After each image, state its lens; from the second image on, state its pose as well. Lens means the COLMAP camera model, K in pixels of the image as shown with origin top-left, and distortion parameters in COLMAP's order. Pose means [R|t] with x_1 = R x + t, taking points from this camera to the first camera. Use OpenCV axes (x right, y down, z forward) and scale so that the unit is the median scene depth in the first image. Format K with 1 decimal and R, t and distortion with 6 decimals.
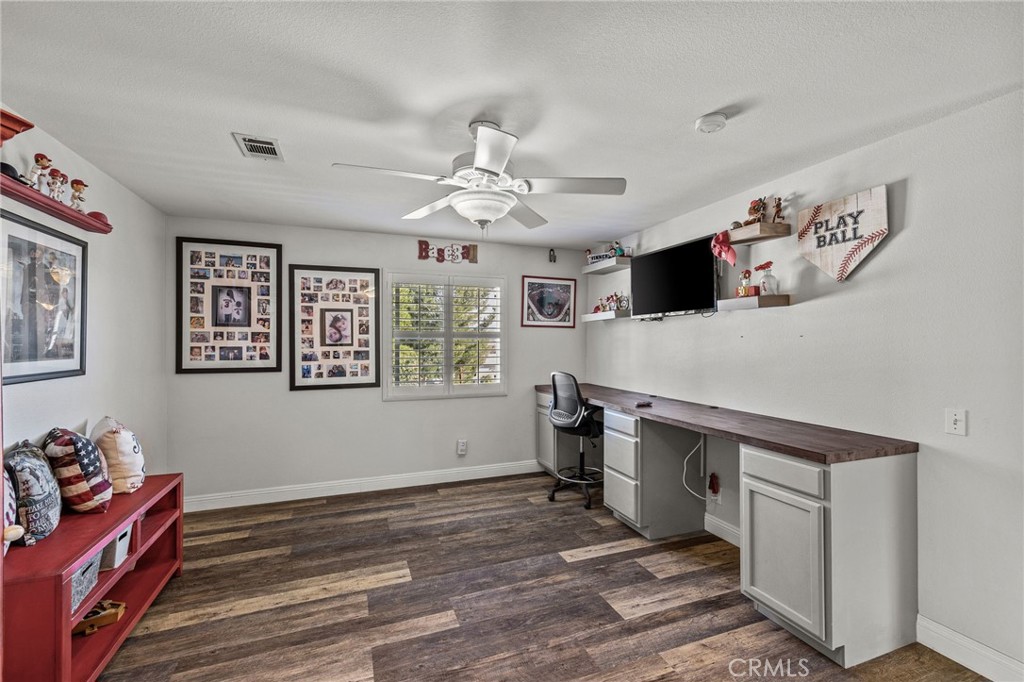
lens RADIAL K [[441.8, 0, 514.6], [0, 441.8, 339.0], [0, 0, 1]] dist [-0.001399, -0.000330]
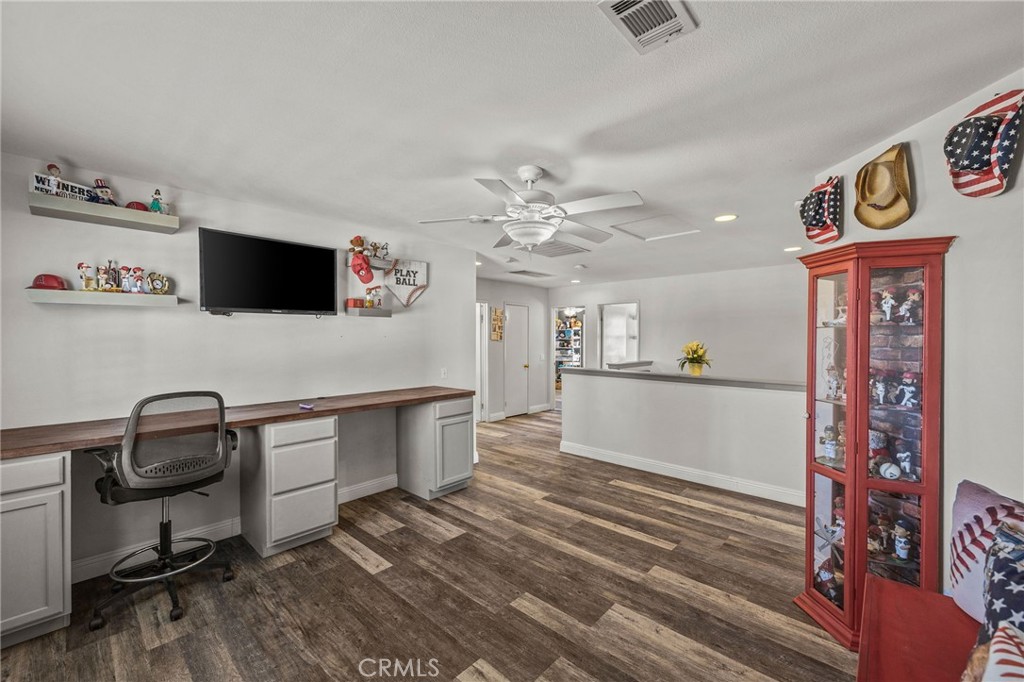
lens RADIAL K [[414.1, 0, 512.4], [0, 414.1, 342.2], [0, 0, 1]] dist [0.000473, -0.000601]
pose [[-0.451902, -0.013479, 0.891966, -0.962045], [-0.007698, 0.999908, 0.011211, -0.007513], [-0.892035, -0.001800, -0.451964, 1.383797]]
